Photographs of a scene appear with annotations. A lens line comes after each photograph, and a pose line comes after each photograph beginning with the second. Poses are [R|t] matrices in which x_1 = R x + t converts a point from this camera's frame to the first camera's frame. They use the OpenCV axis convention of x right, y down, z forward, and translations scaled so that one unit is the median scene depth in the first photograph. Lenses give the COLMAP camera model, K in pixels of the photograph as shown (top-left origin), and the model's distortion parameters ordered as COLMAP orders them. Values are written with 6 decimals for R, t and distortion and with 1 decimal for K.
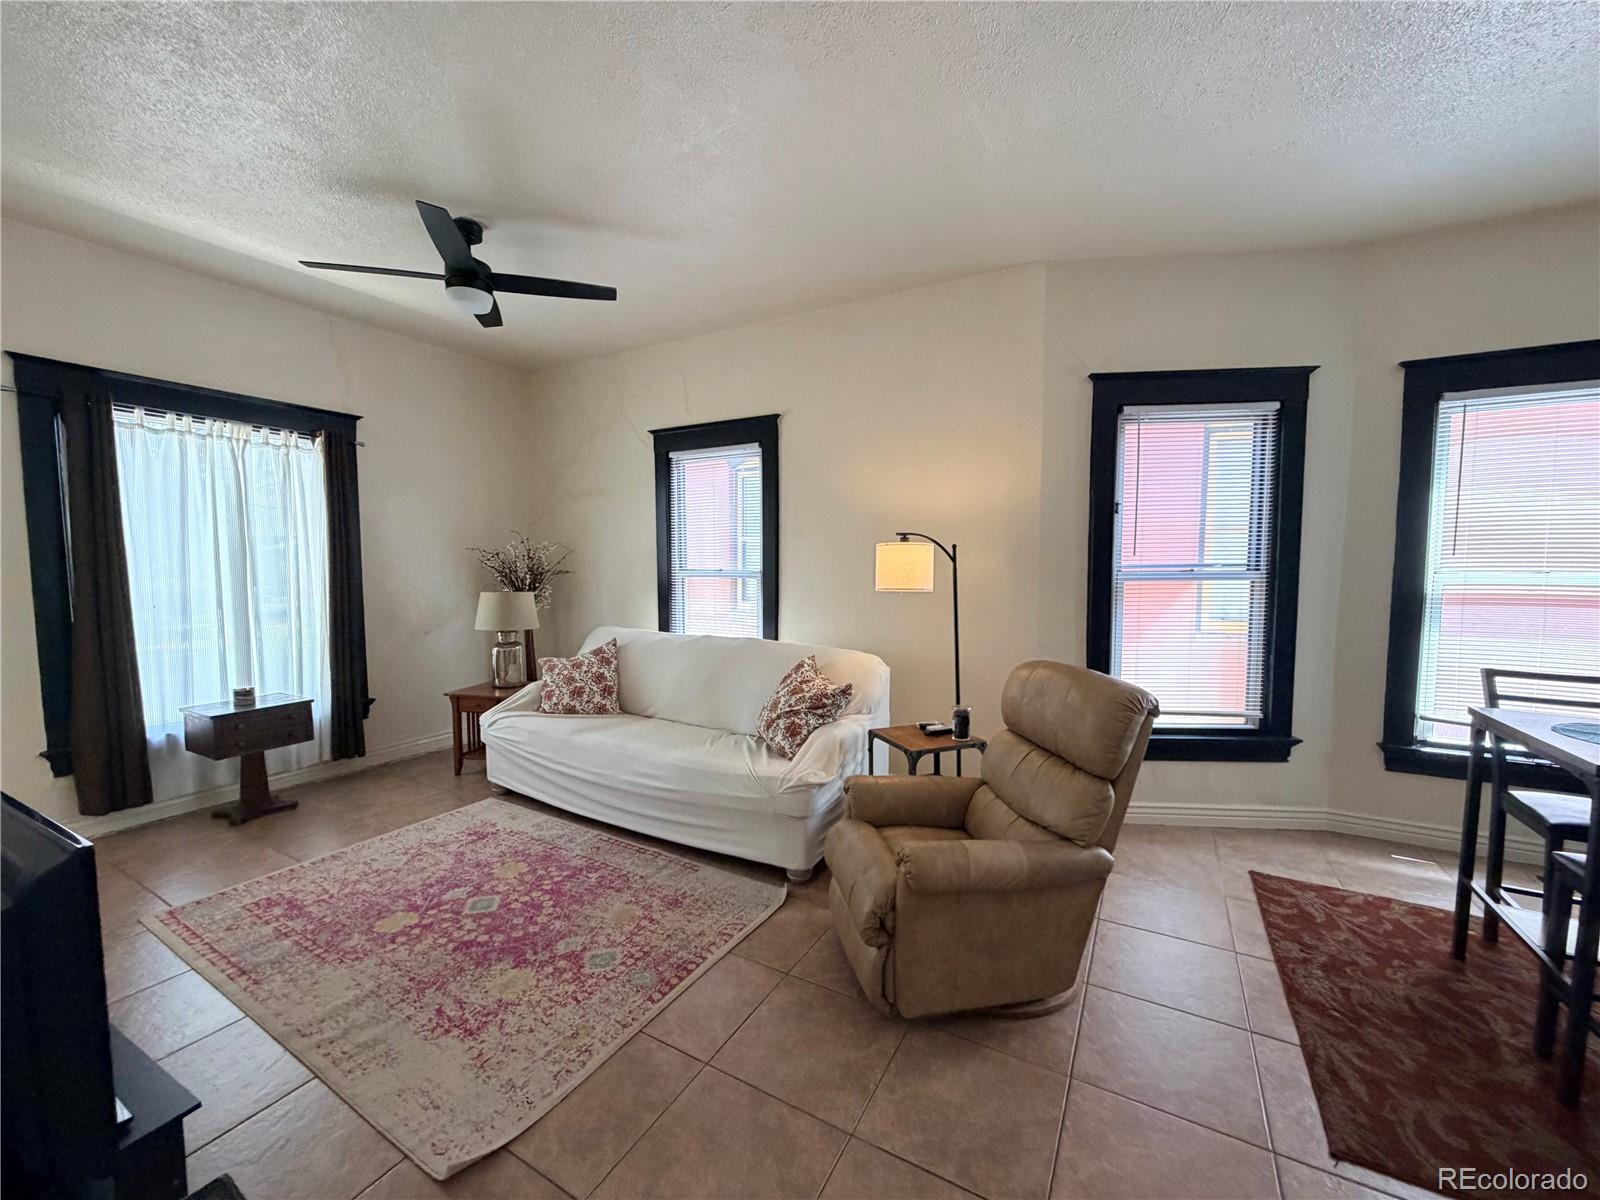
lens RADIAL K [[633.2, 0, 800.0], [0, 633.2, 600.0], [0, 0, 1]] dist [-0.000509, 0.000070]
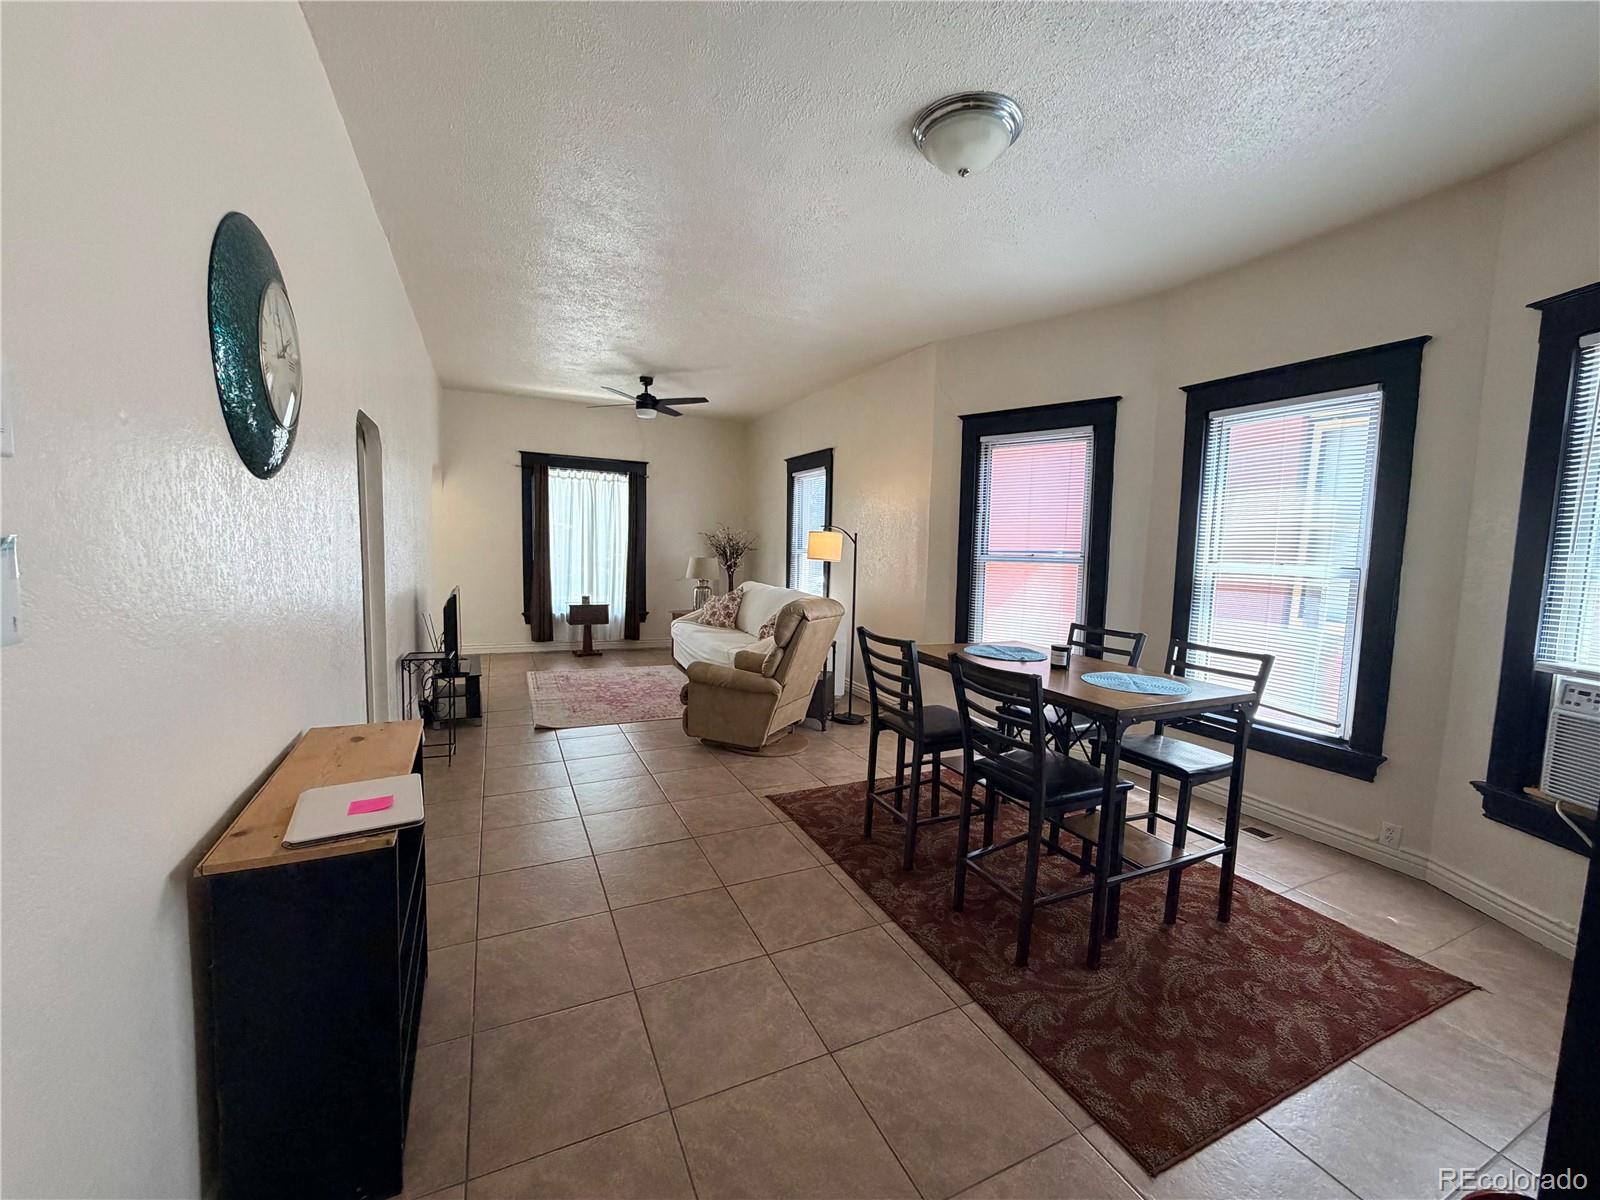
lens RADIAL K [[646.5, 0, 797.9], [0, 646.5, 590.3], [0, 0, 1]] dist [0.016477, 0.000004]
pose [[0.815991, 0.064482, -0.574456, 0.990132], [-0.064354, 0.997715, 0.020580, 0.030288], [0.574471, 0.020176, 0.818277, -0.392776]]
